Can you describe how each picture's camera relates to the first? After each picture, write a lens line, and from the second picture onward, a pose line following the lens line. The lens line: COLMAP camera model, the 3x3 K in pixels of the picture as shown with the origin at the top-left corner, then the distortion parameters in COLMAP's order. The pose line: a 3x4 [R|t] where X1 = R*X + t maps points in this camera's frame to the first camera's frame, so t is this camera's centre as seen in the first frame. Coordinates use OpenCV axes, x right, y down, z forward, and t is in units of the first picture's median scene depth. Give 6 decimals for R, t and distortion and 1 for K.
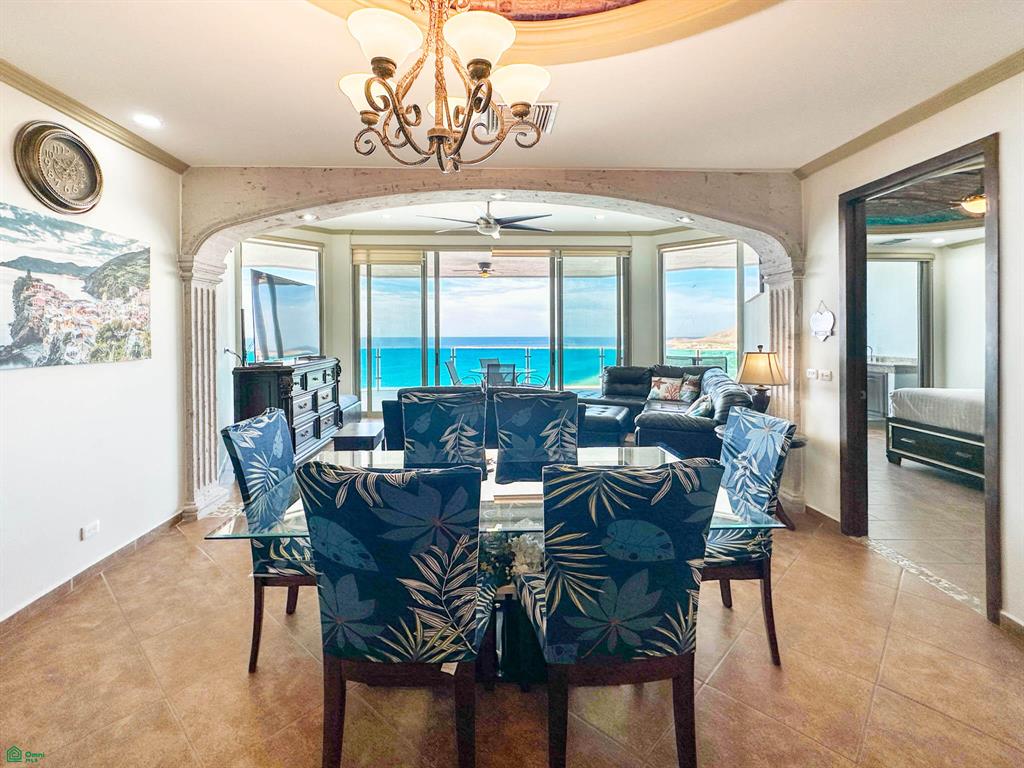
lens RADIAL K [[392.8, 0, 460.1], [0, 392.8, 336.3], [0, 0, 1]] dist [0.015576, 0.000012]
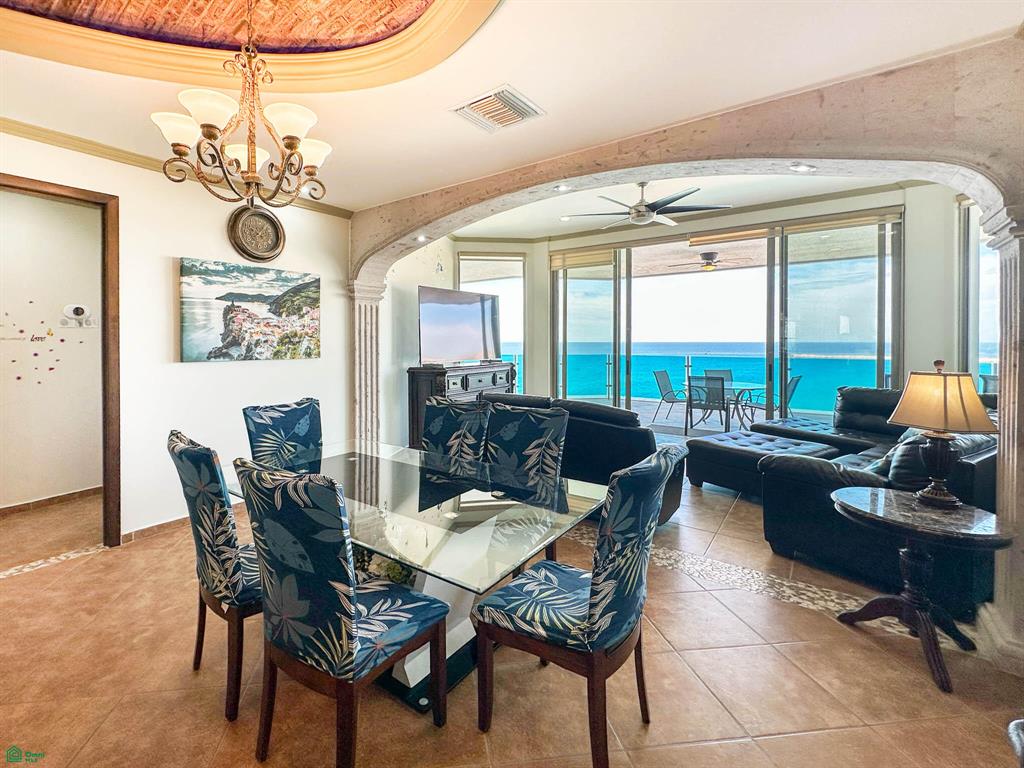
lens RADIAL K [[417.3, 0, 525.6], [0, 417.3, 344.5], [0, 0, 1]] dist [0.011177, 0.000088]
pose [[0.834790, 0.008234, -0.550507, 0.685607], [-0.004346, 0.999956, 0.008366, -0.006086], [0.550551, -0.004592, 0.834789, 0.188645]]
